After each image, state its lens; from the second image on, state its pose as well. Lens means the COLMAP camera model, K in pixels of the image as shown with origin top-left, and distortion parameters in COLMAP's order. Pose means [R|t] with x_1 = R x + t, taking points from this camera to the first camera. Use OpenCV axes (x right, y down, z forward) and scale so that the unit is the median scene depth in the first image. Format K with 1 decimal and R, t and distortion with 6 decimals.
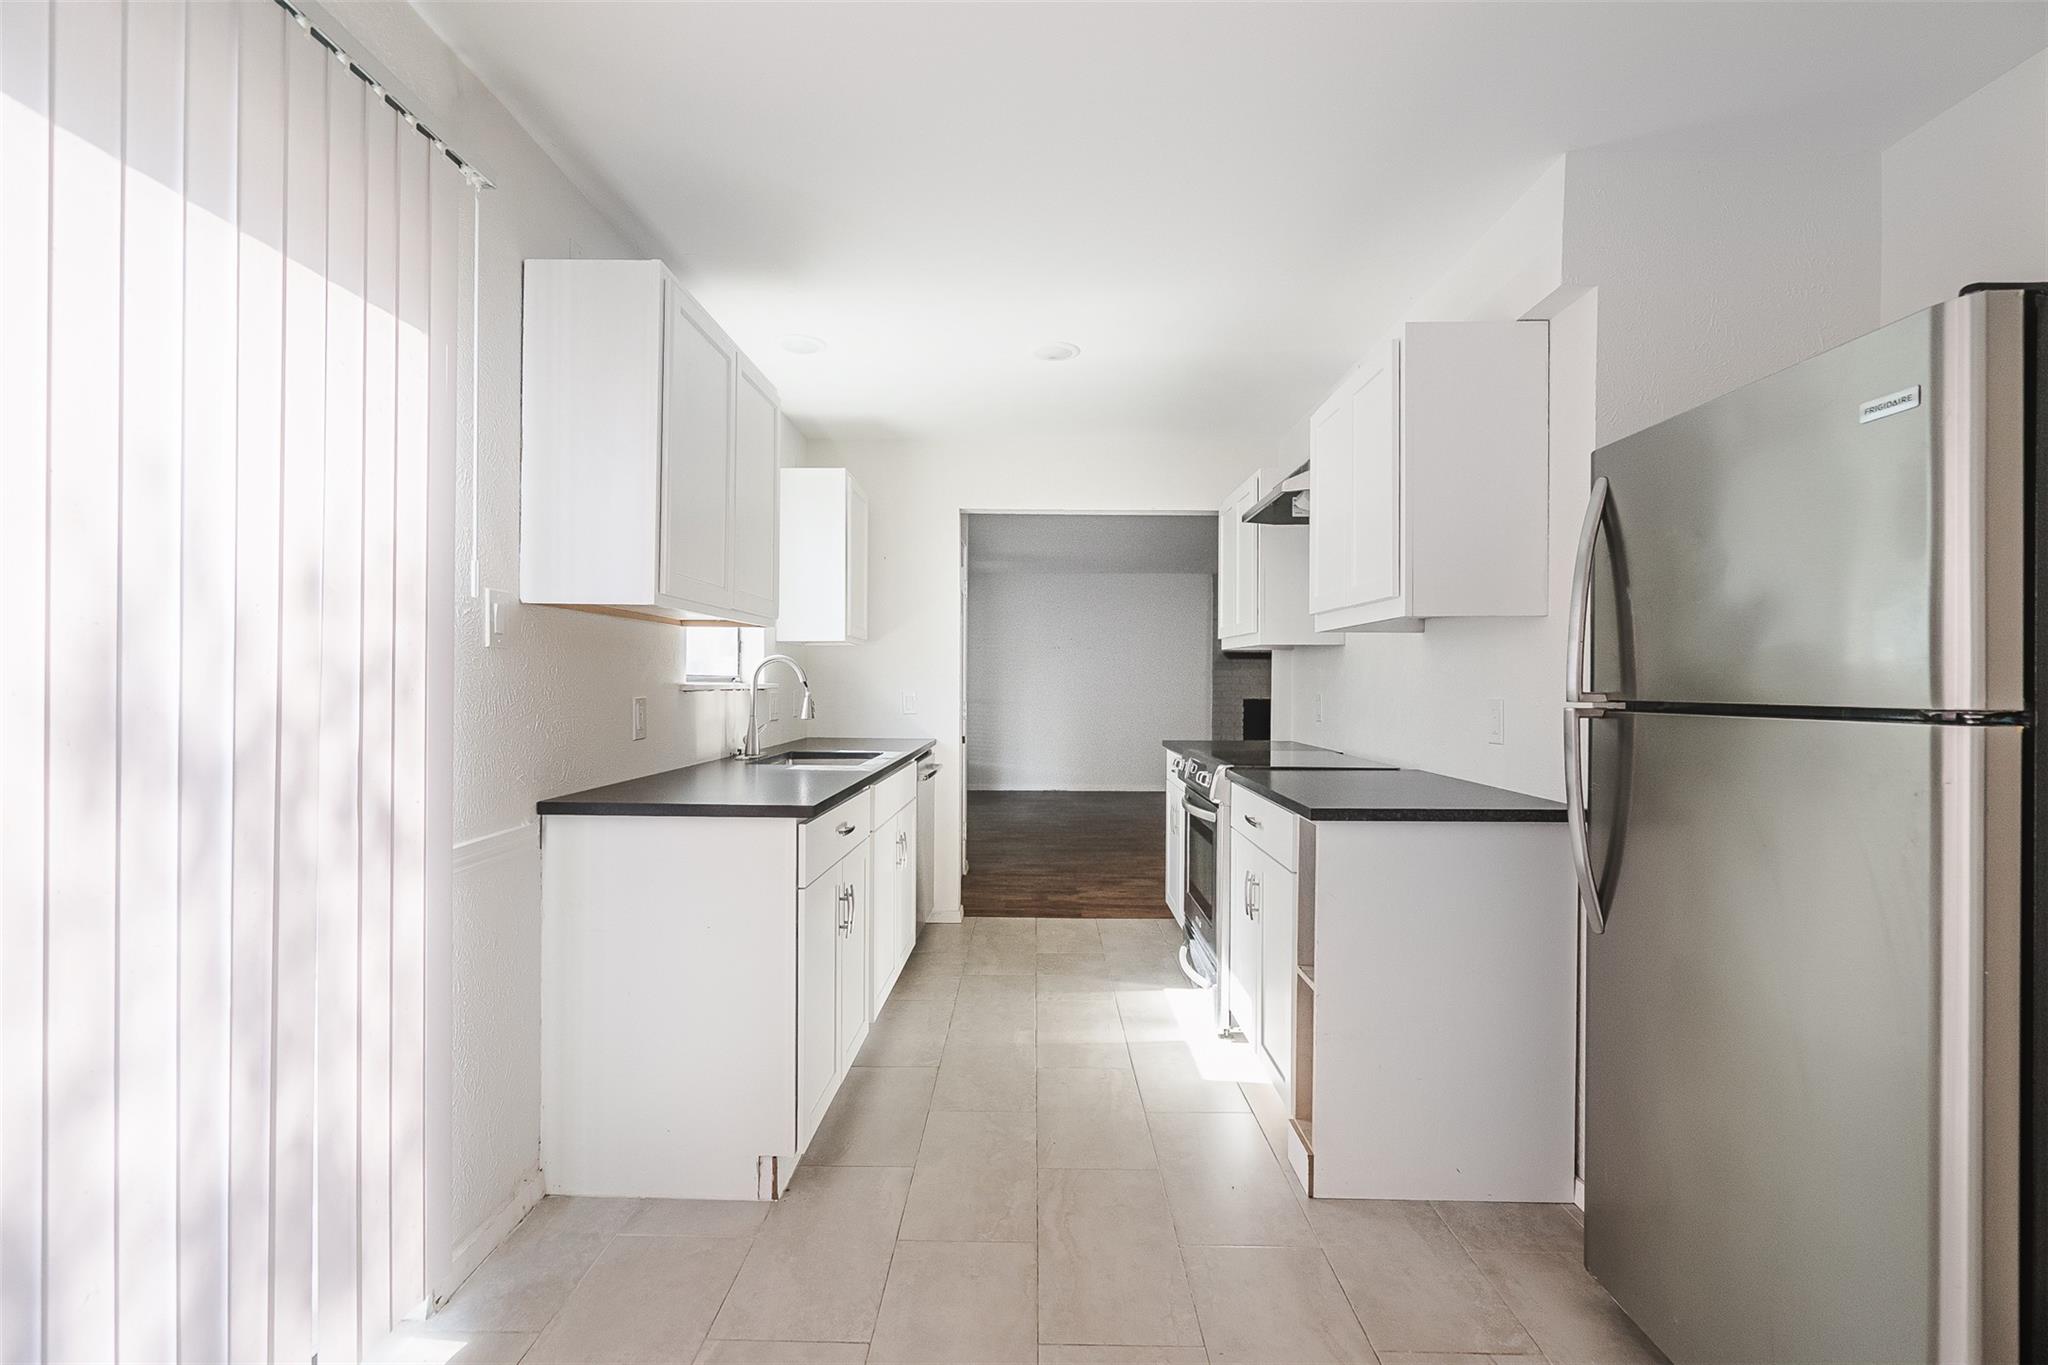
lens RADIAL K [[940.2, 0, 1024.0], [0, 940.2, 682.5], [0, 0, 1]] dist [-0.001198, -0.000037]
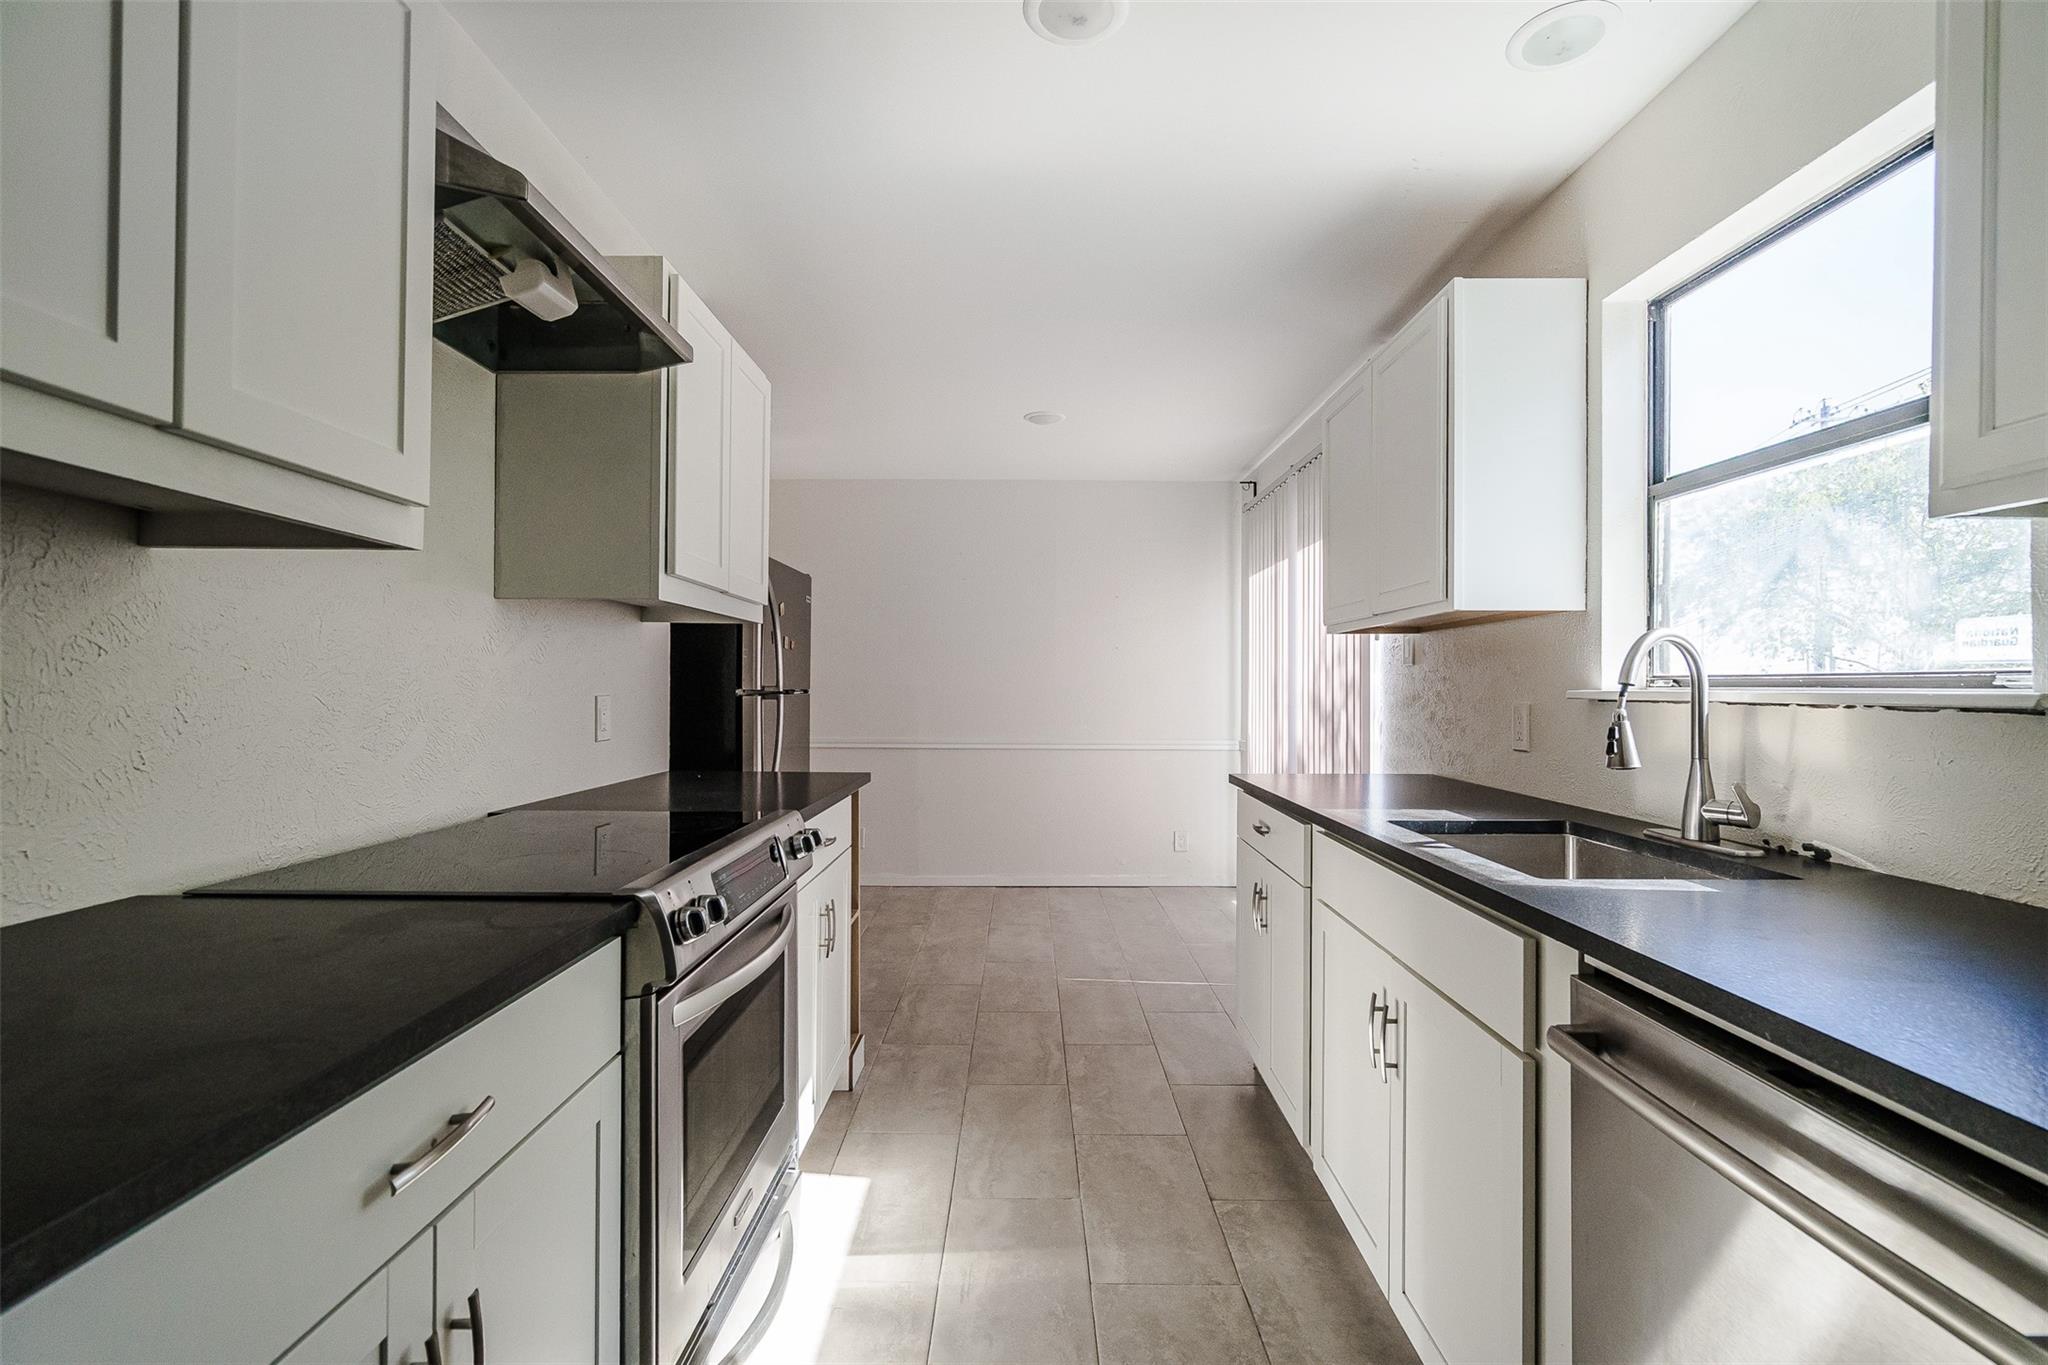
lens RADIAL K [[940.2, 0, 1024.0], [0, 940.2, 682.5], [0, 0, 1]] dist [-0.001198, -0.000037]
pose [[-0.999842, -0.014060, -0.010867, 0.073250], [-0.014052, 0.999901, -0.000813, 0.001561], [0.010877, -0.000660, -0.999941, 1.776631]]
